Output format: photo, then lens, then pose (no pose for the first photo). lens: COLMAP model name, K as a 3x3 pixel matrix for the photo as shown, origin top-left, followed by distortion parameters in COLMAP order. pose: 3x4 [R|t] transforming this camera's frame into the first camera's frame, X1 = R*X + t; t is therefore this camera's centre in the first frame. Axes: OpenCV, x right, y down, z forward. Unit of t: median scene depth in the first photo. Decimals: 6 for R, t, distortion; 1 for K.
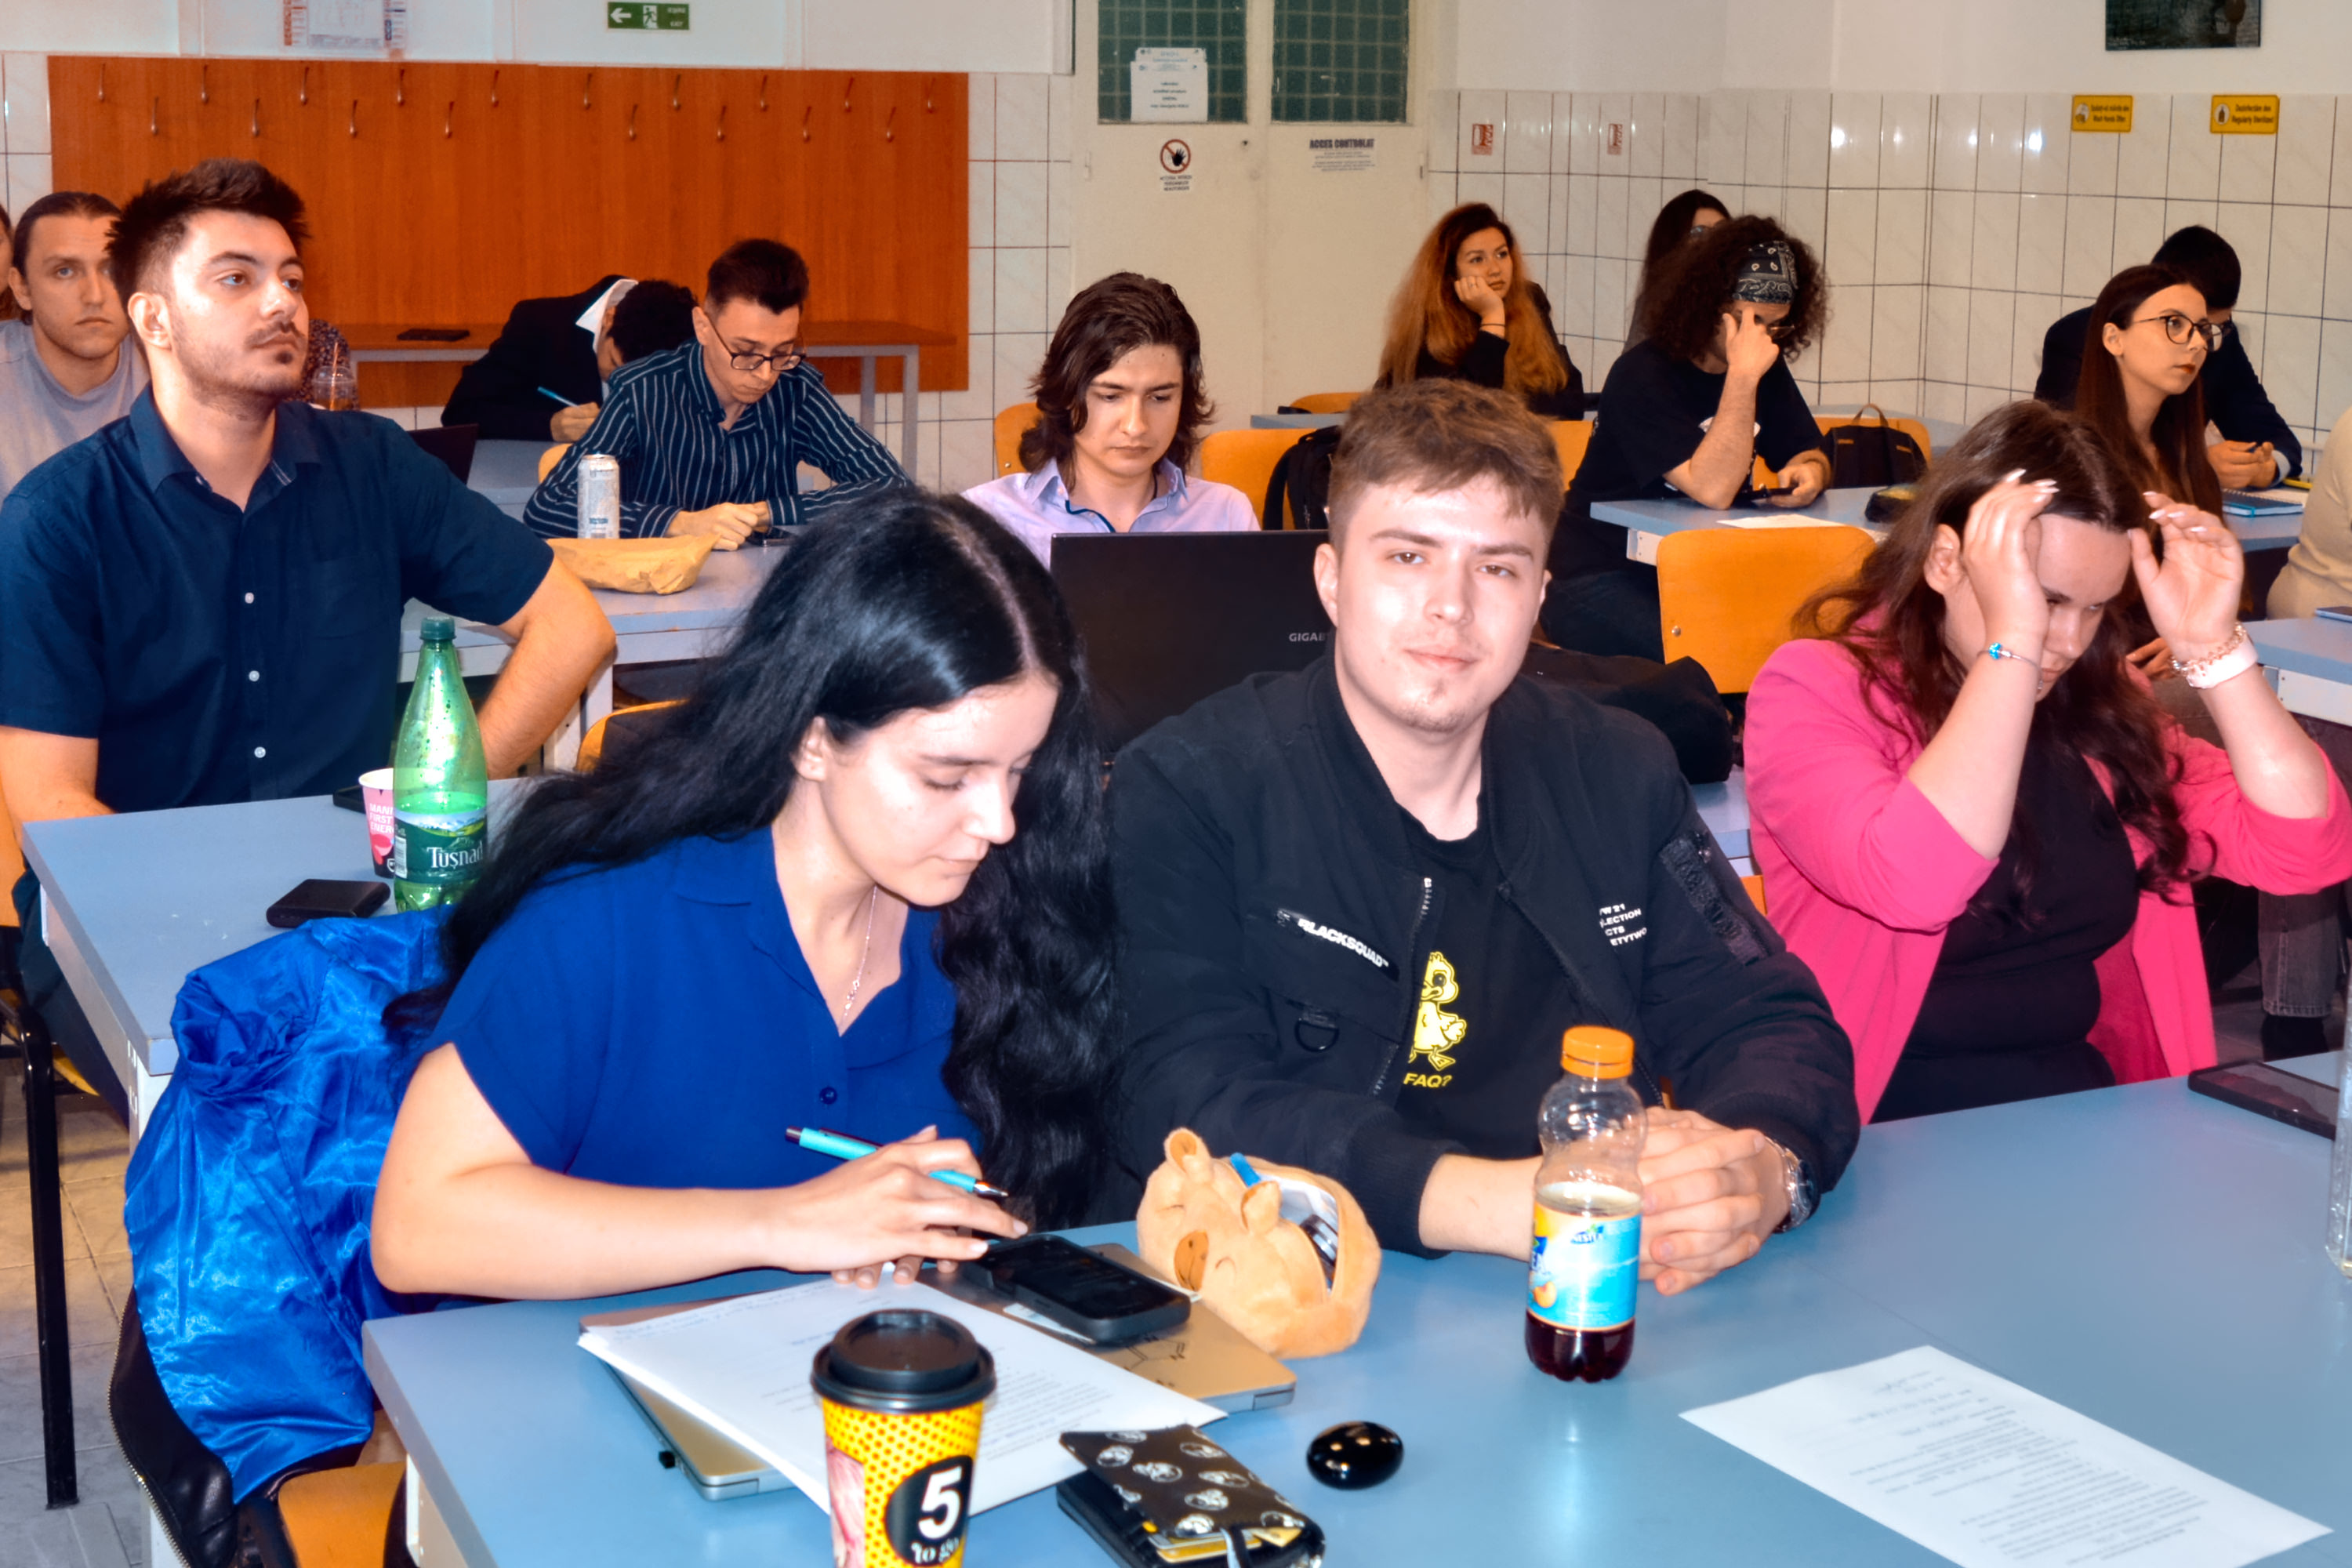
lens RADIAL K [[2923.2, 0, 1161.8], [0, 2923.2, 773.1], [0, 0, 1]] dist [-0.000726, 0.000000]
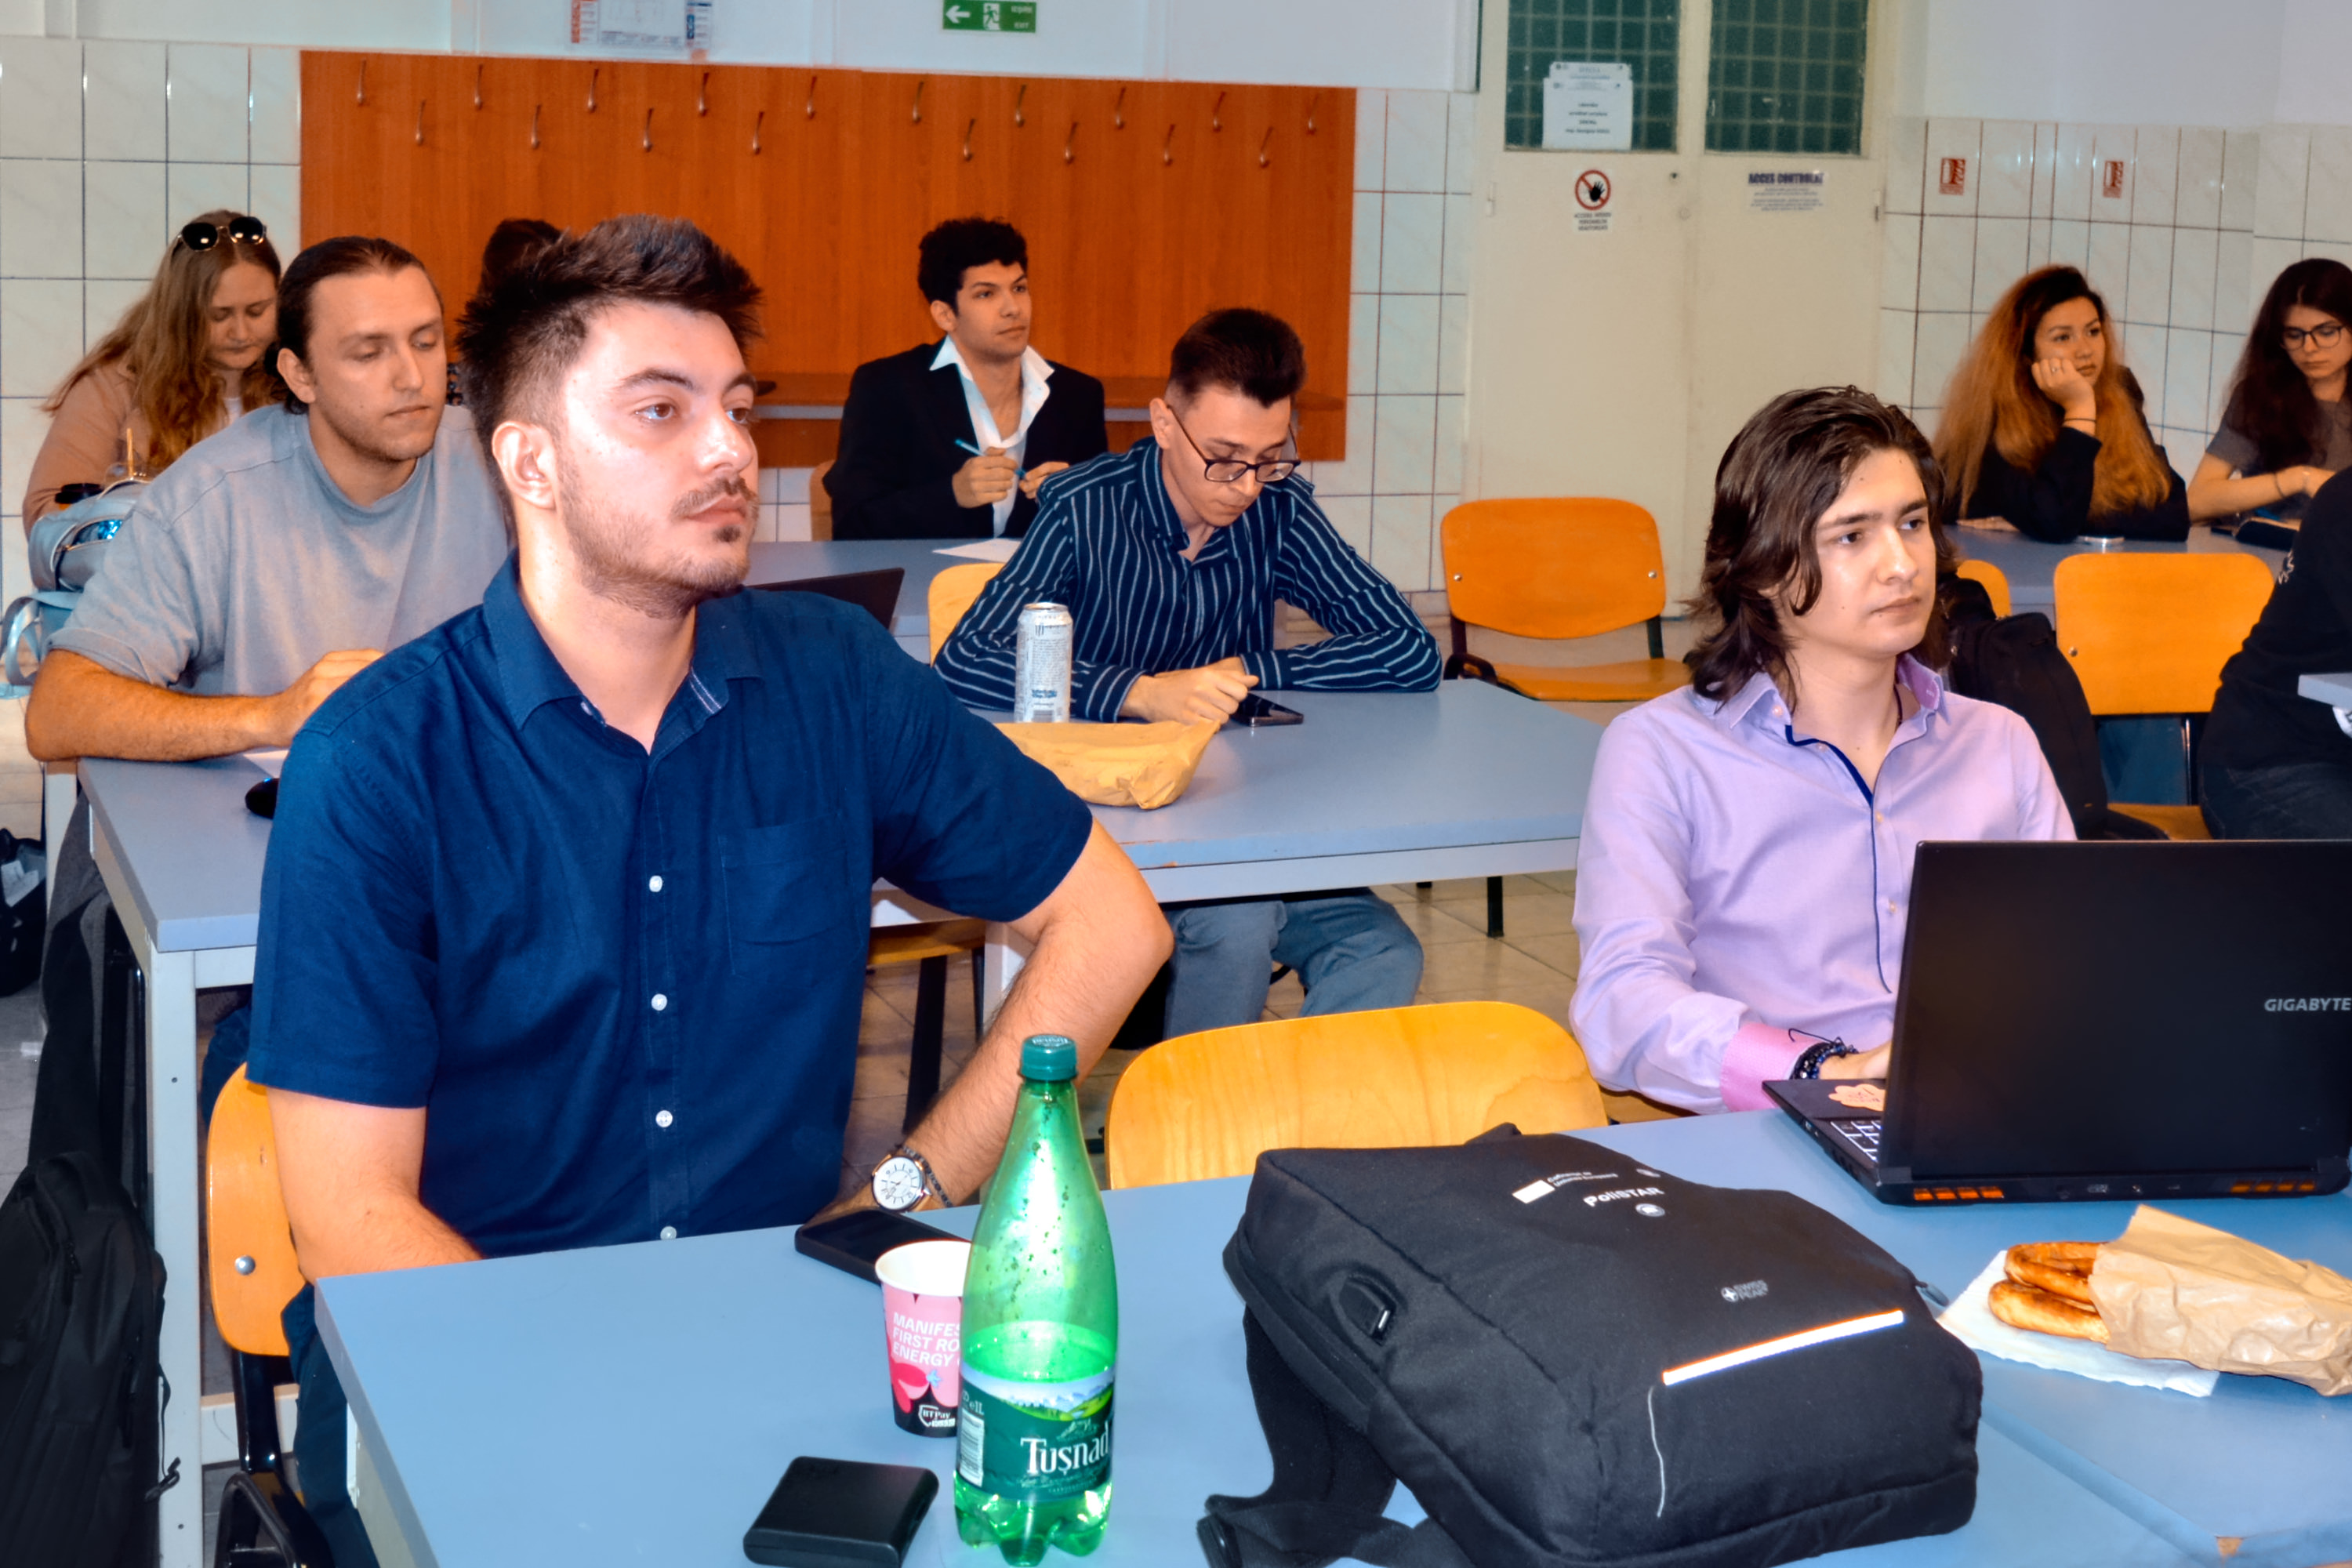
lens RADIAL K [[2923.2, 0, 1165.6], [0, 2923.2, 779.5], [0, 0, 1]] dist [-0.000726, 0.000000]
pose [[0.997970, 0.030544, -0.055877, -0.087365], [-0.030557, 0.999533, 0.000626, -0.047874], [0.055870, 0.001083, 0.998437, 0.189798]]
